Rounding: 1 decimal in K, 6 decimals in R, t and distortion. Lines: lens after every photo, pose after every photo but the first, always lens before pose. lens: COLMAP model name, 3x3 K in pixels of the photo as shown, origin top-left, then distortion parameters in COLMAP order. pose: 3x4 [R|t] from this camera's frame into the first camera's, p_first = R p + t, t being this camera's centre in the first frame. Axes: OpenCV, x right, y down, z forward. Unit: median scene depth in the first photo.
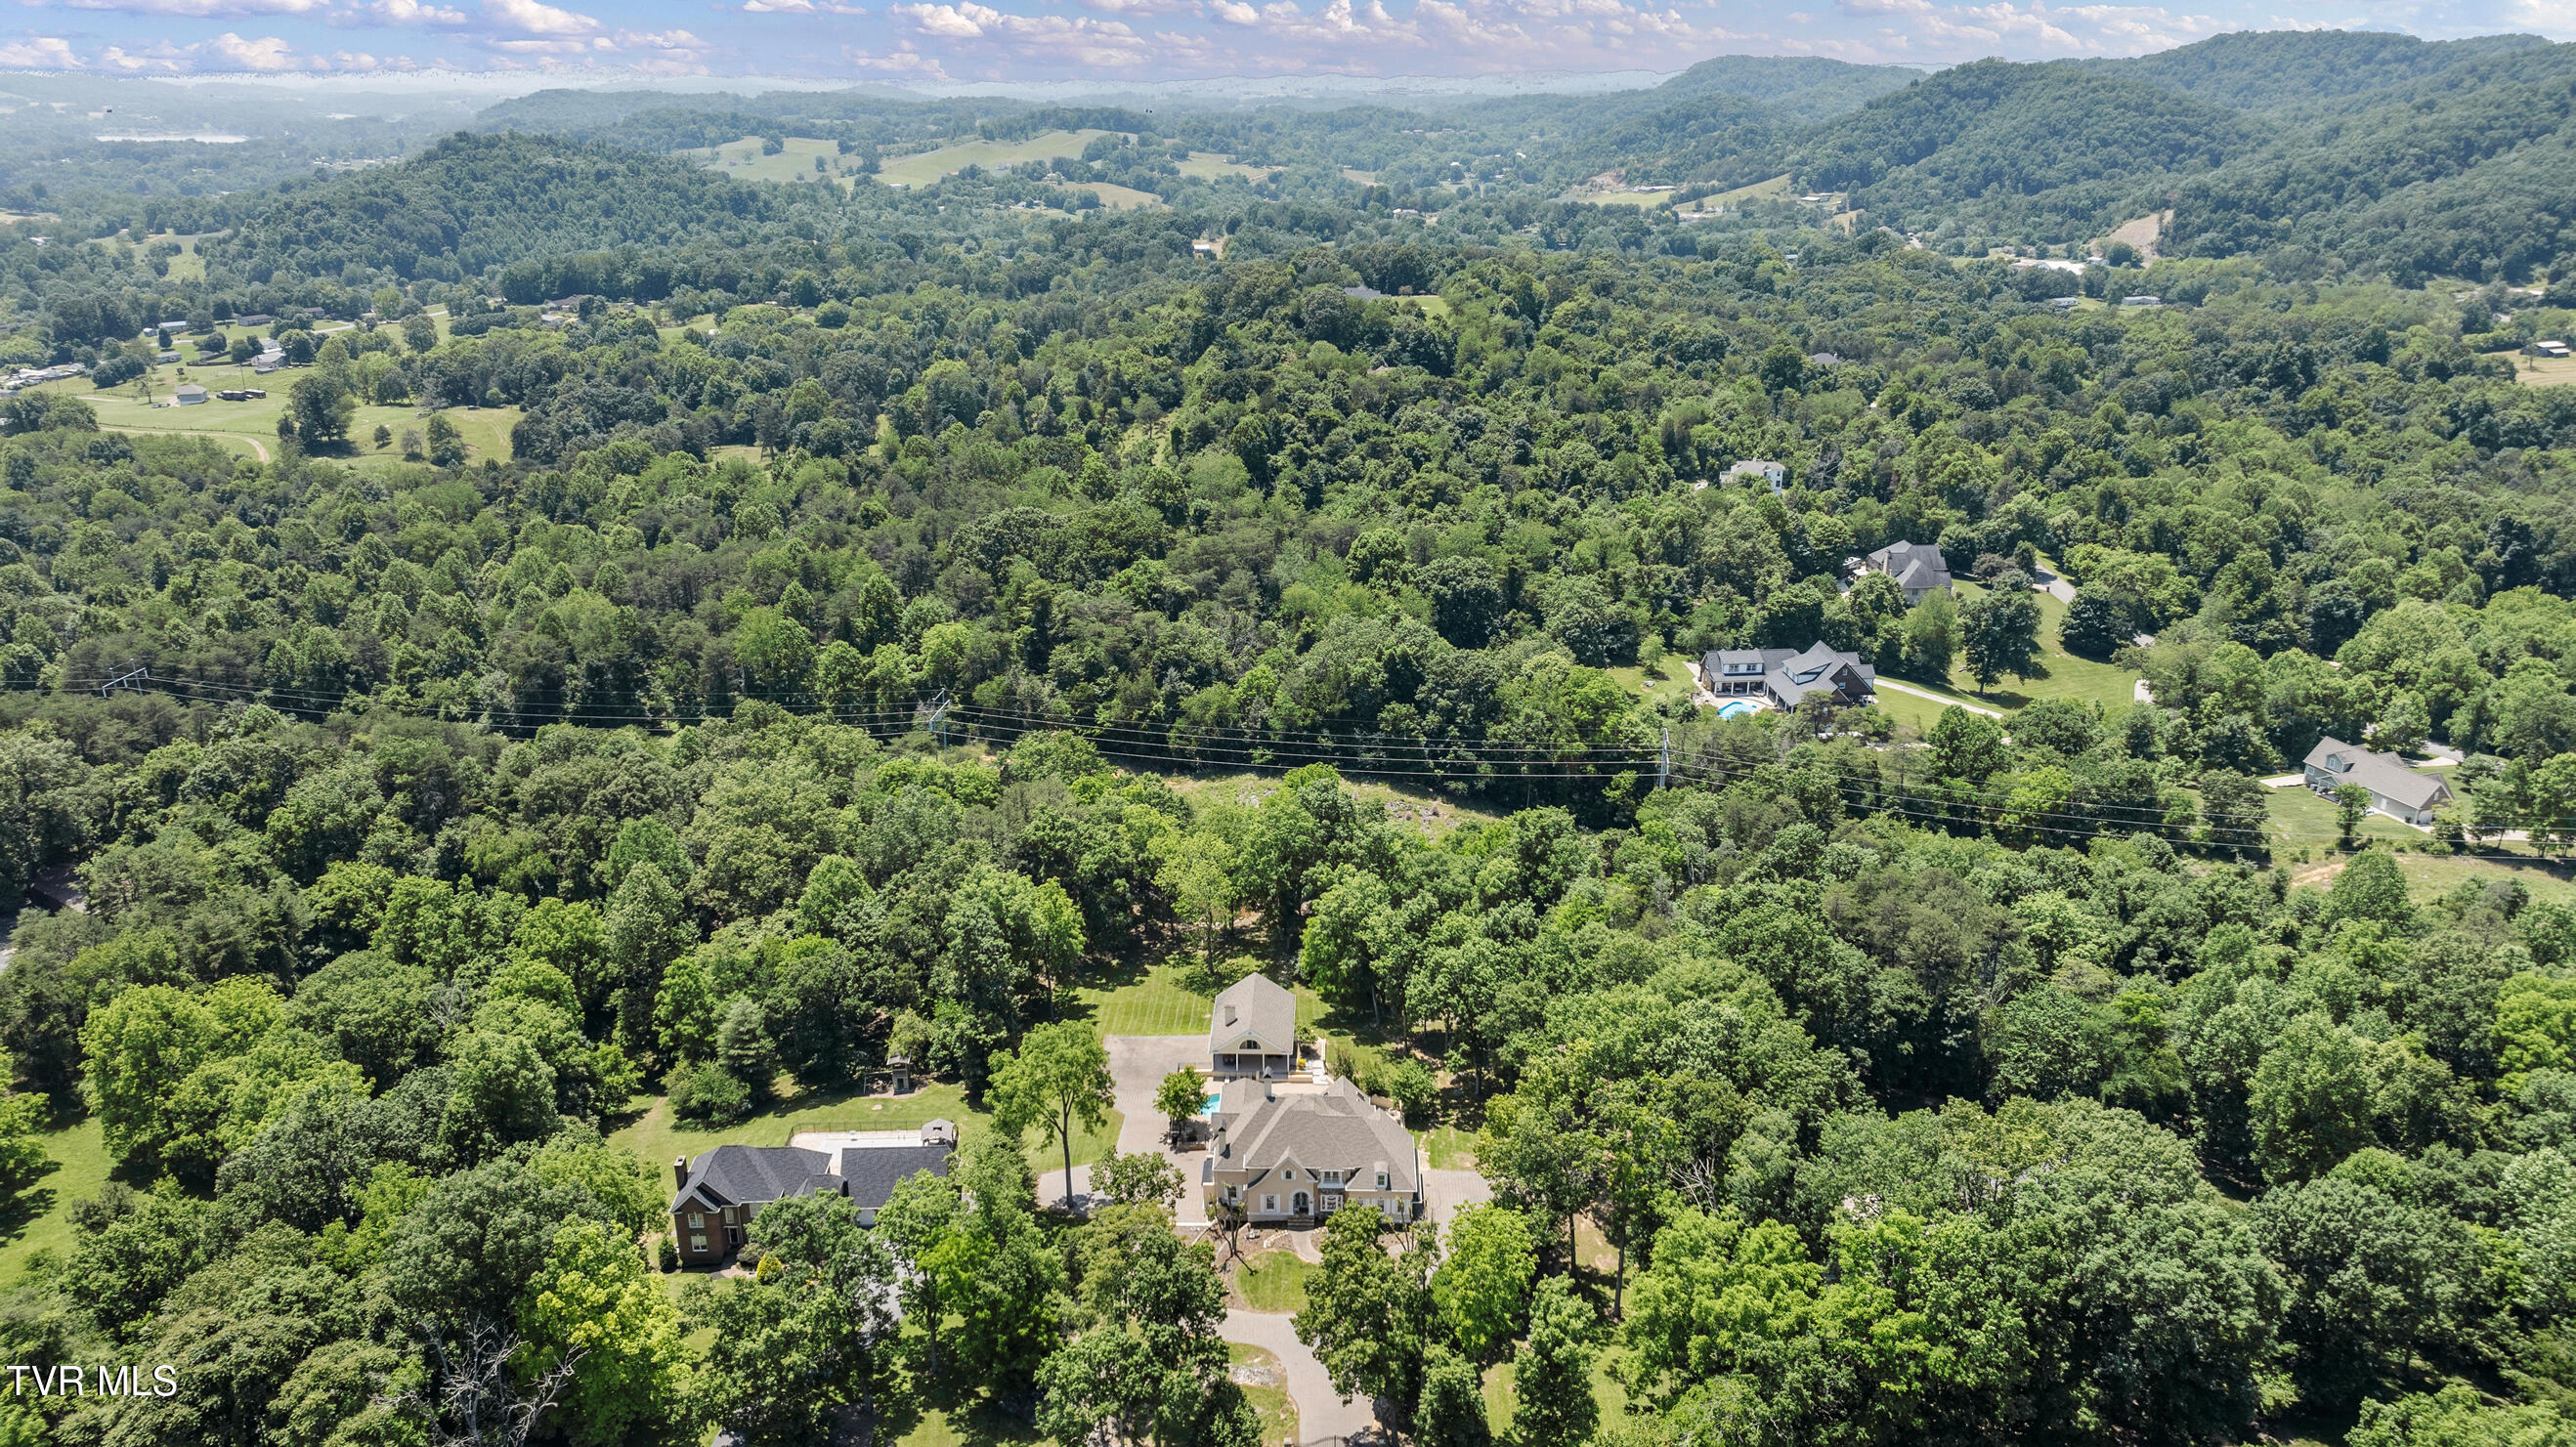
lens RADIAL K [[1797.6, 0, 1294.1], [0, 1797.6, 713.8], [0, 0, 1]] dist [0.000013, 0.010326]
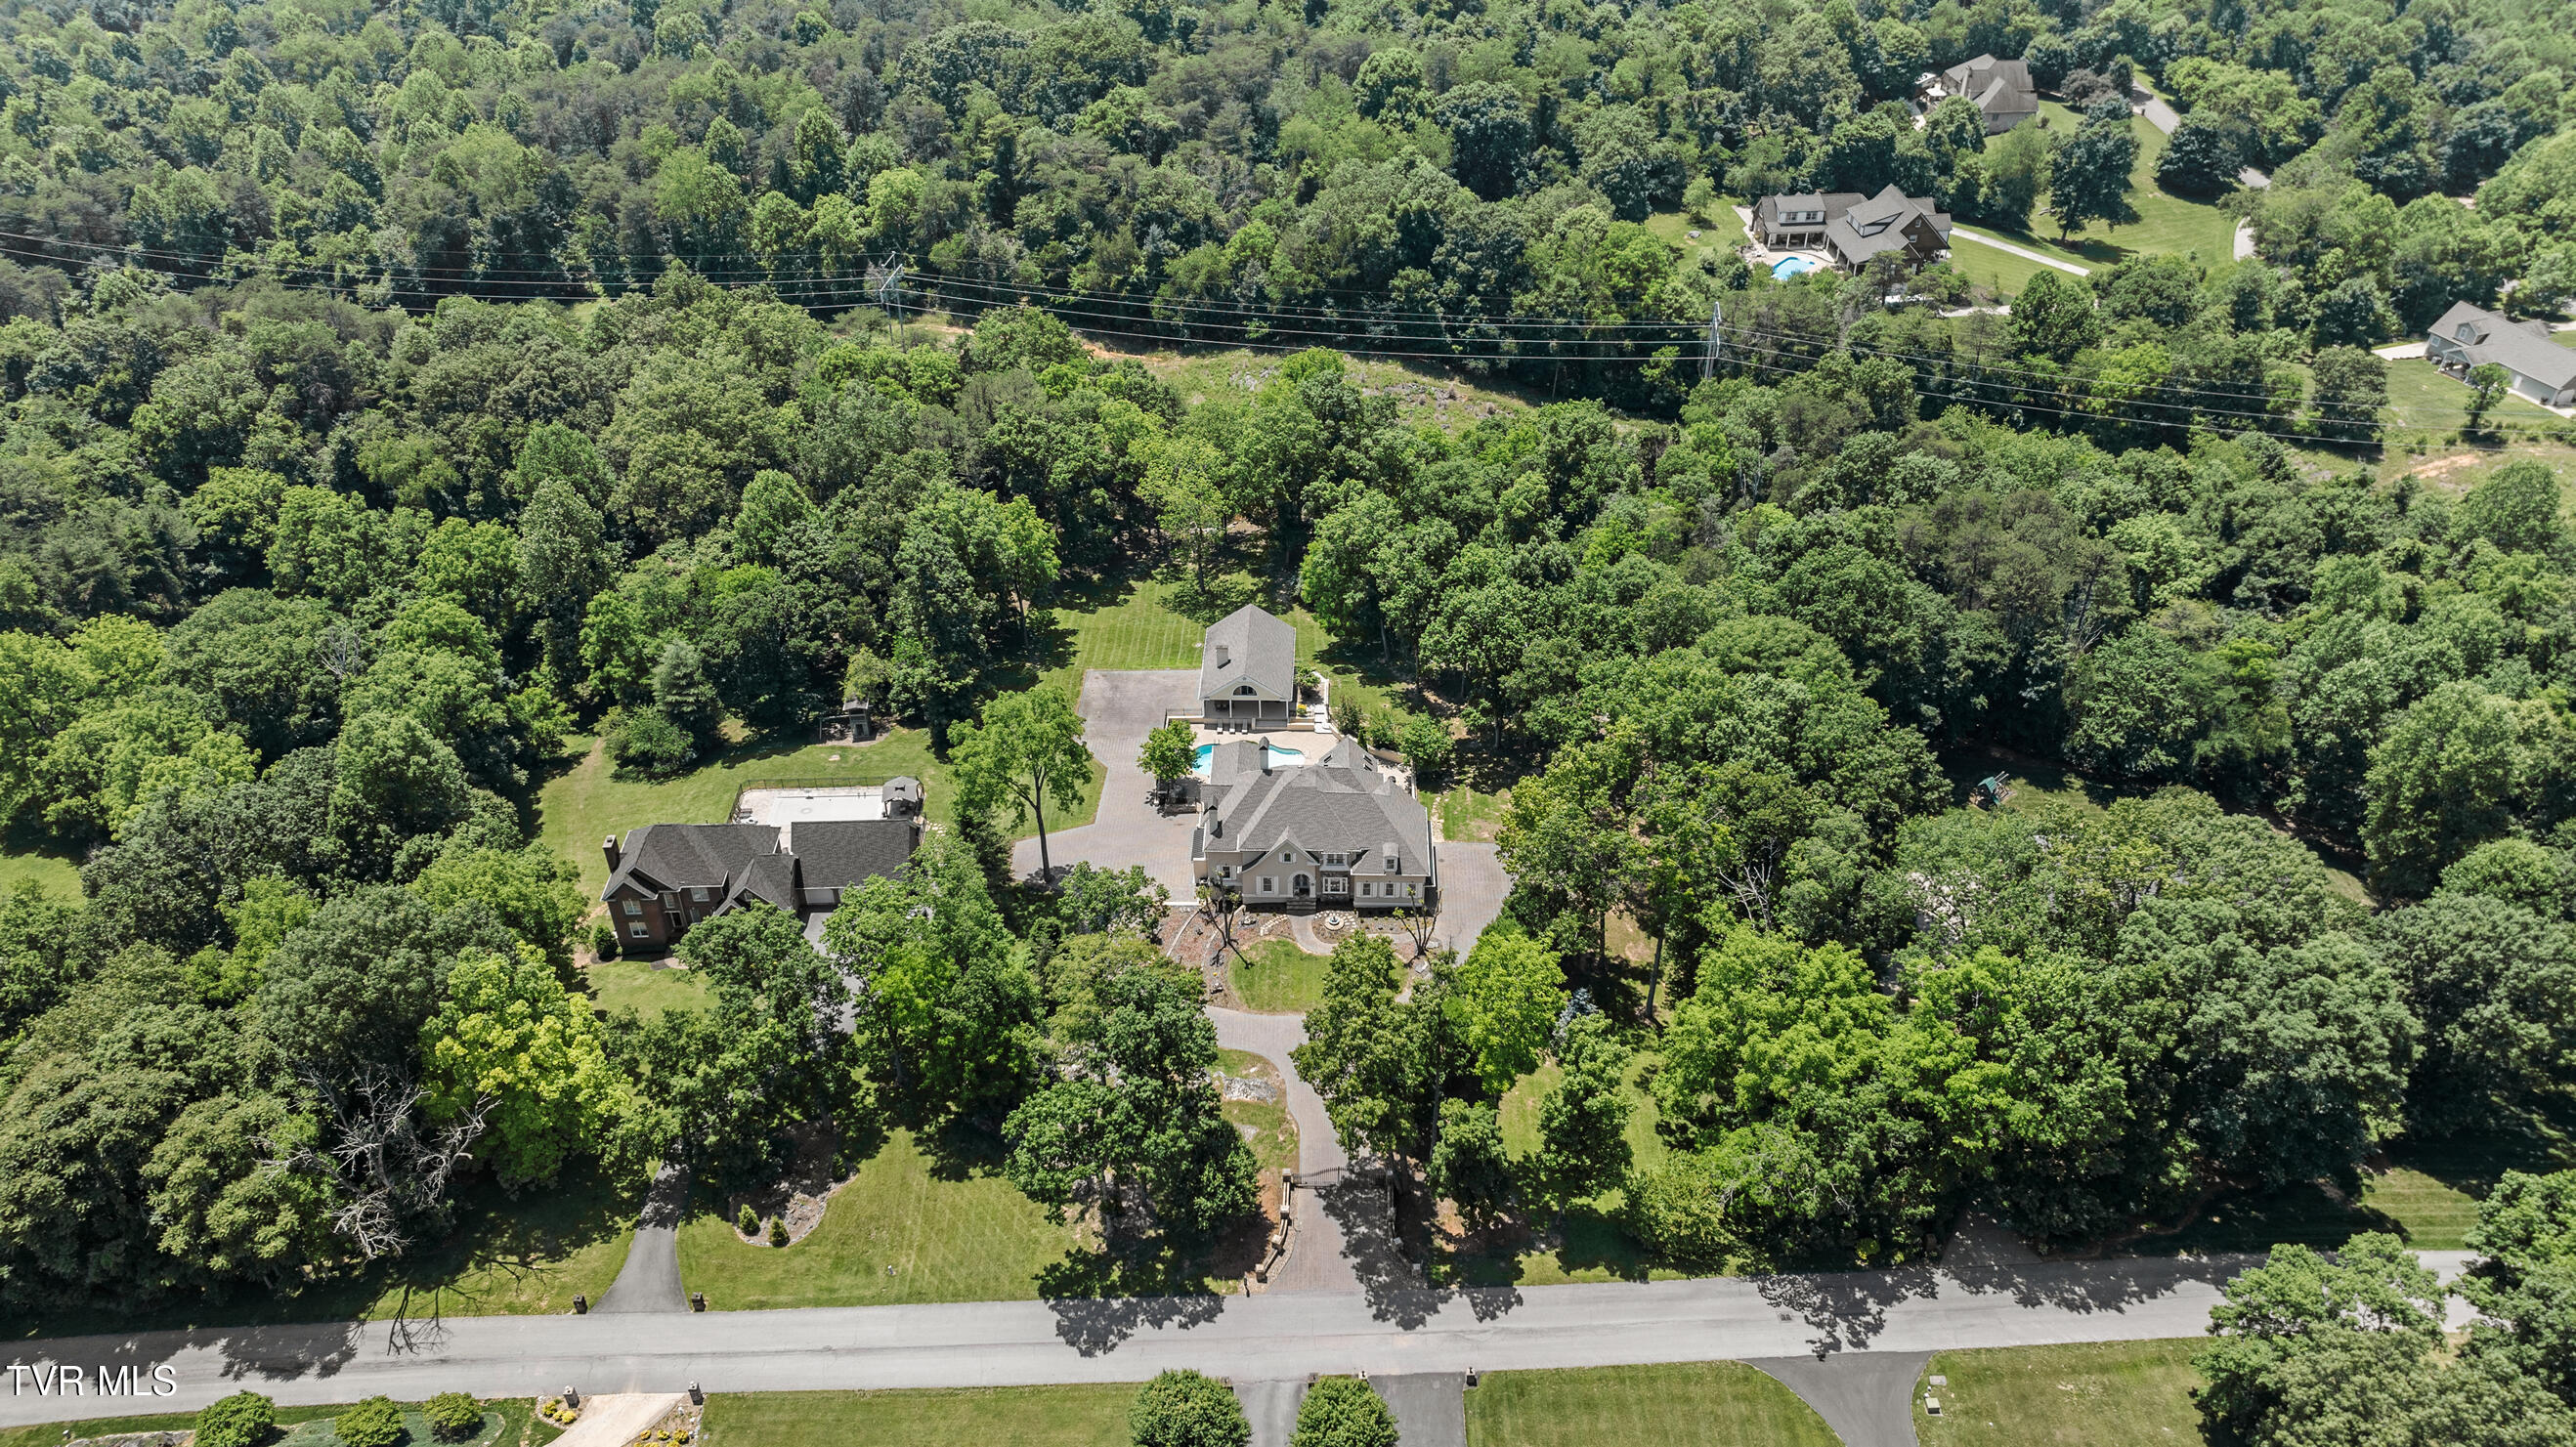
lens RADIAL K [[1797.6, 0, 1294.1], [0, 1797.6, 713.8], [0, 0, 1]] dist [0.000013, 0.010326]
pose [[0.999998, -0.001675, -0.001141, 0.001235], [0.001920, 0.962878, 0.269931, -0.050711], [0.000646, -0.269932, 0.962879, 0.142556]]
